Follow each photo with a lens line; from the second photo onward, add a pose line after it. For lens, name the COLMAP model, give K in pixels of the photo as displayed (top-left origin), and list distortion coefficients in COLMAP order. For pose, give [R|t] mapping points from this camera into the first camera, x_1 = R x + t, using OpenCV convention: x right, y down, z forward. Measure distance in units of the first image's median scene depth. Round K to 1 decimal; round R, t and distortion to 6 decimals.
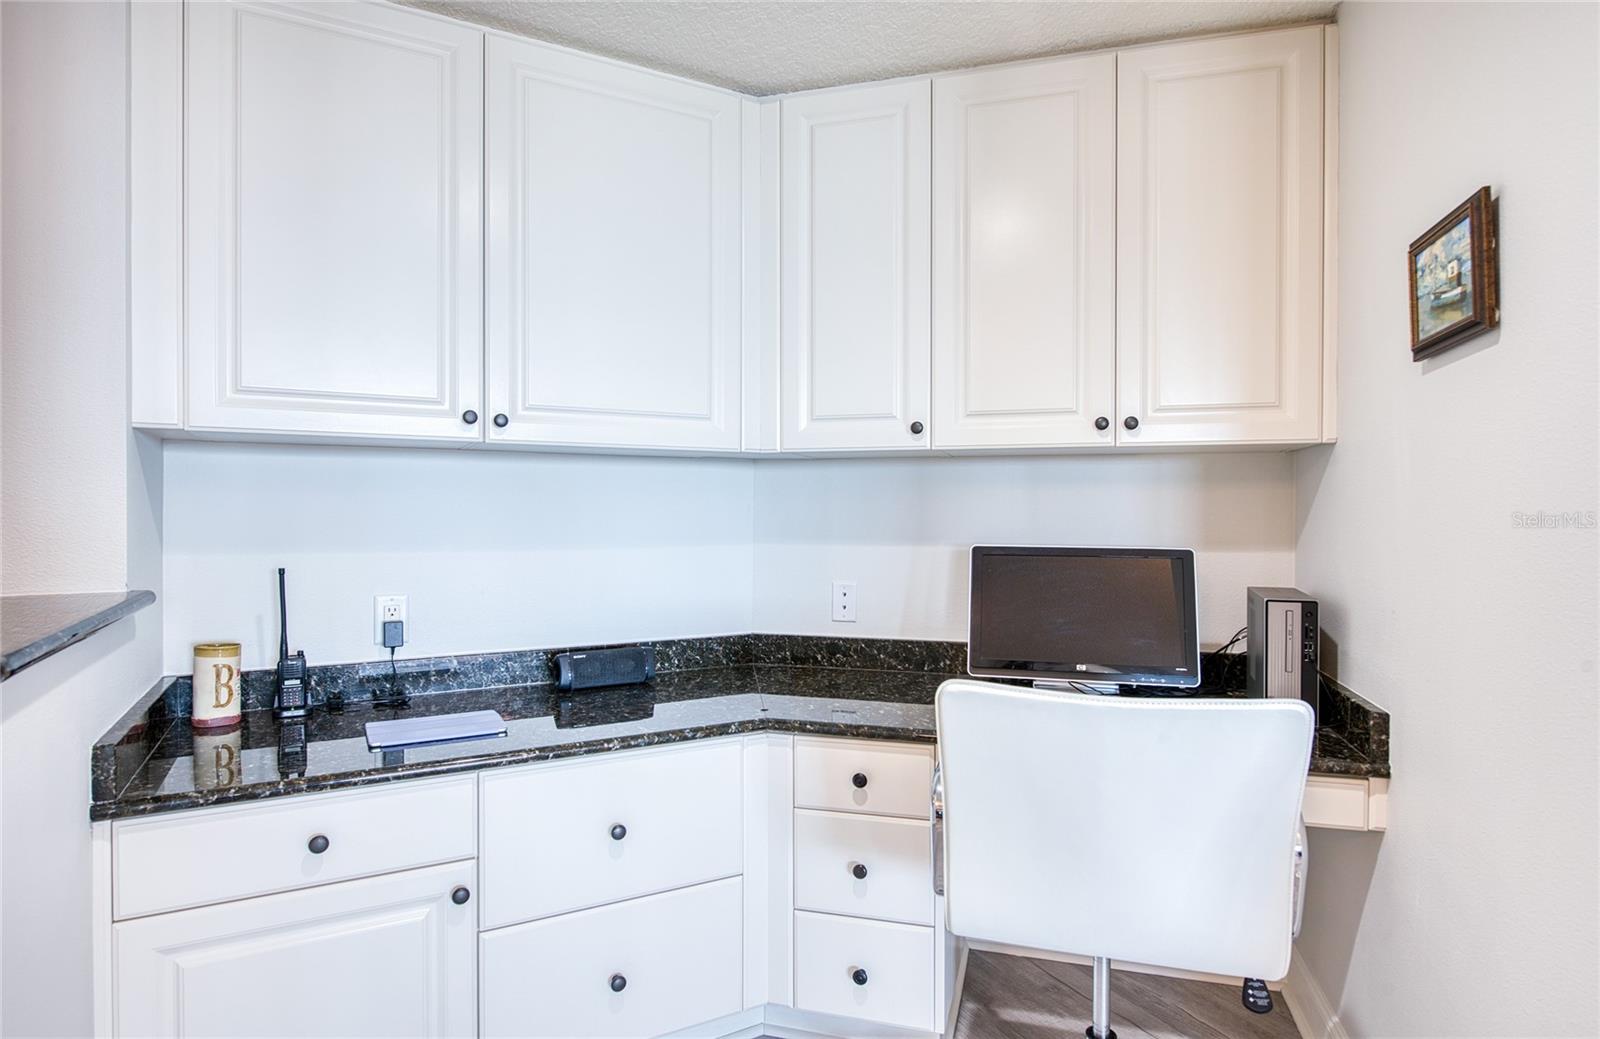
lens RADIAL K [[871.5, 0, 800.0], [0, 871.5, 519.5], [0, 0, 1]] dist [0.000151, 0.000044]
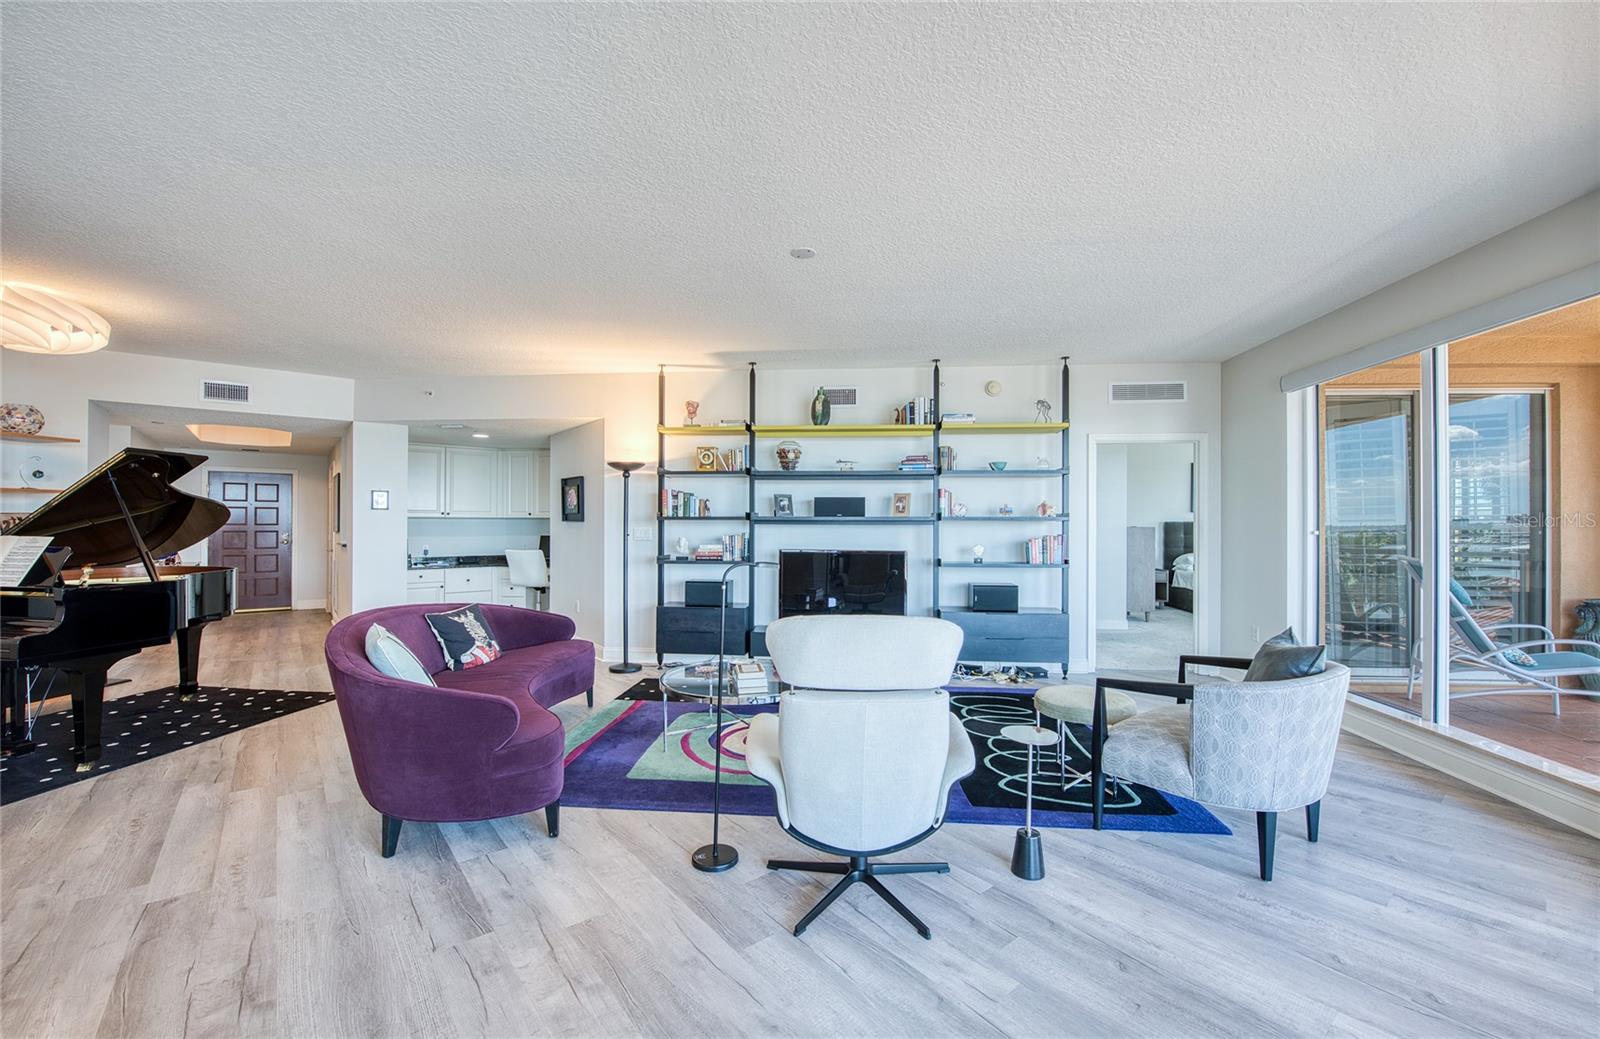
lens RADIAL K [[647.2, 0, 800.0], [0, 647.2, 519.5], [0, 0, 1]] dist [0.000079, -0.004644]
pose [[0.983748, 0.003543, 0.179518, 1.187815], [-0.001584, 0.999938, -0.011051, -0.031937], [-0.179546, 0.010587, 0.983693, -3.660747]]
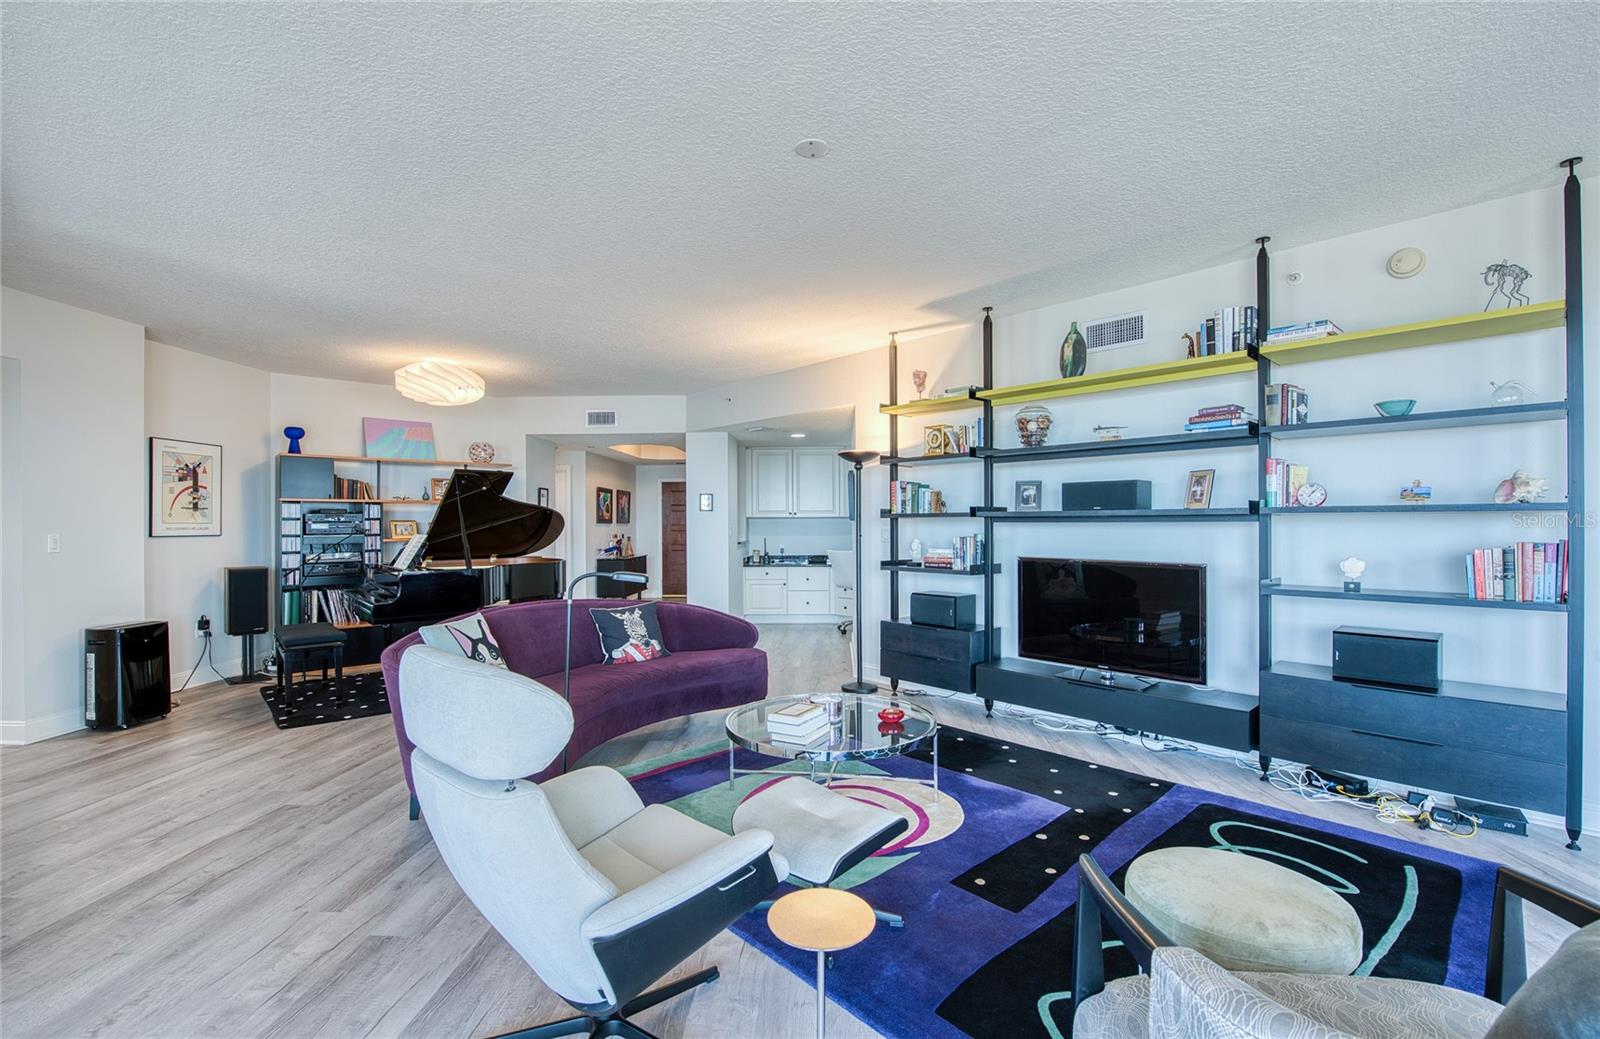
lens RADIAL K [[710.6, 0, 792.2], [0, 710.6, 523.6], [0, 0, 1]] dist [0.001572, -0.007933]
pose [[0.853045, -0.003731, -0.521824, 2.179388], [0.002887, 0.999993, -0.002431, -0.034251], [0.521829, 0.000567, 0.853050, -3.164258]]
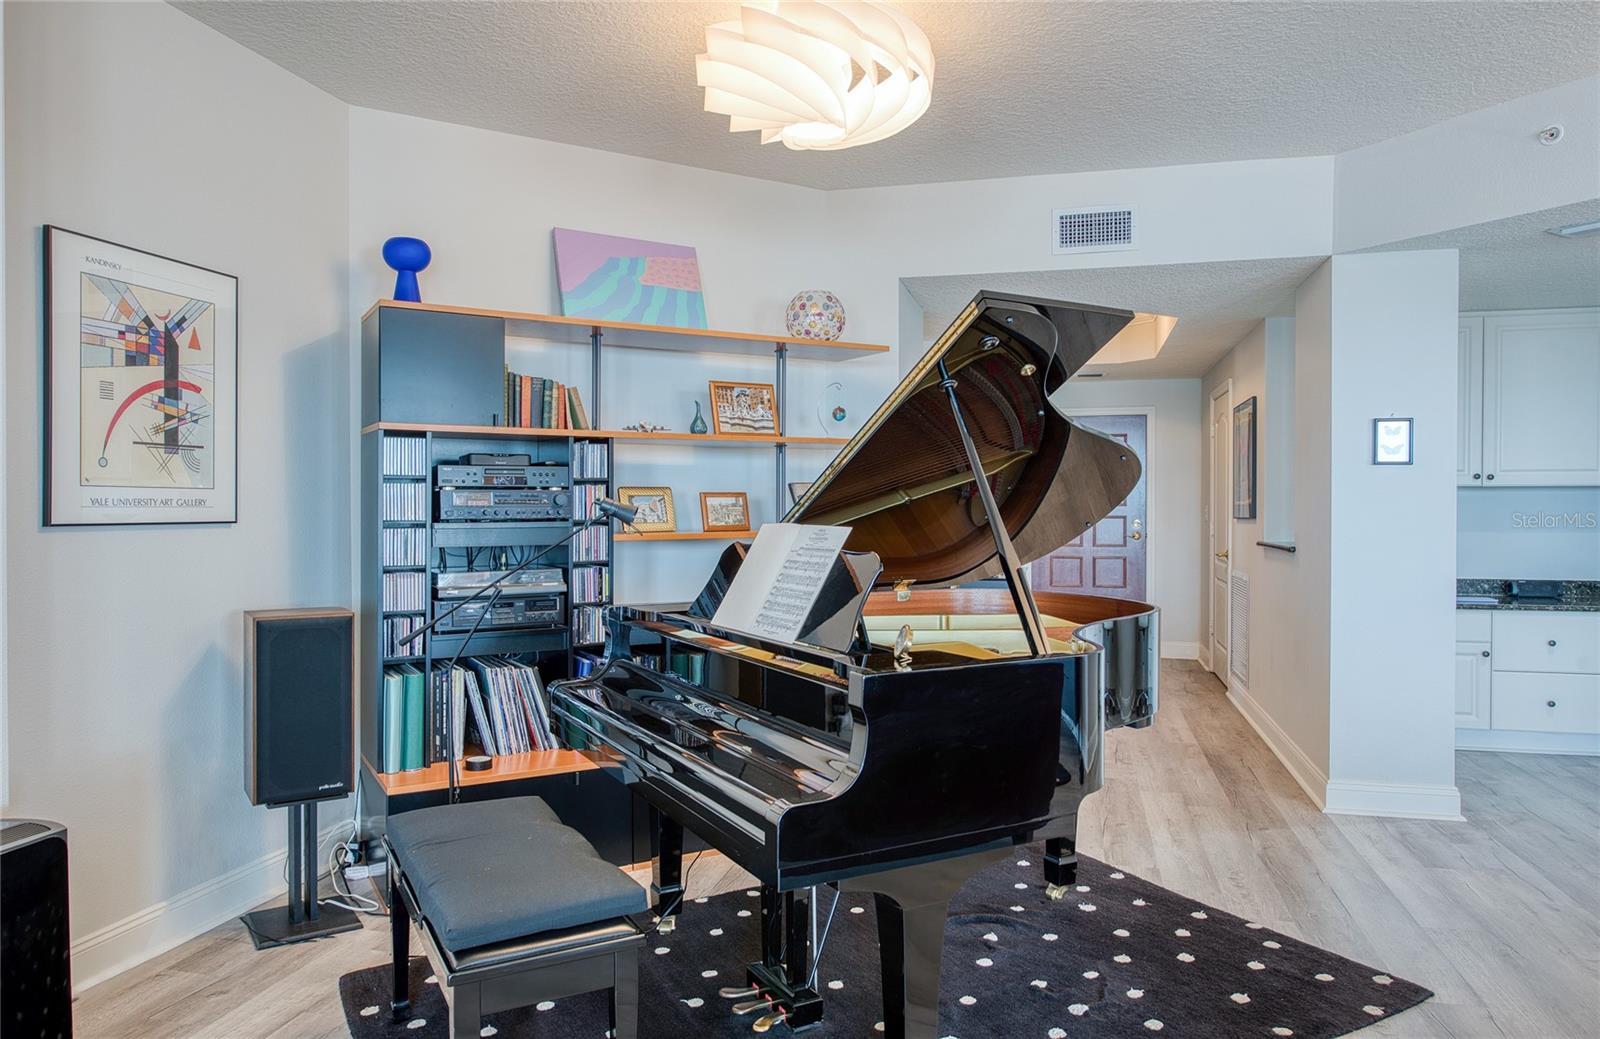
lens RADIAL K [[1070.2, 0, 800.0], [0, 1070.2, 519.5], [0, 0, 1]] dist [0.002577, 0.000581]
pose [[0.736120, 0.008440, -0.676799, 0.255690], [-0.002503, 0.999949, 0.009747, -0.020862], [0.676847, -0.005481, 0.736103, -2.474376]]
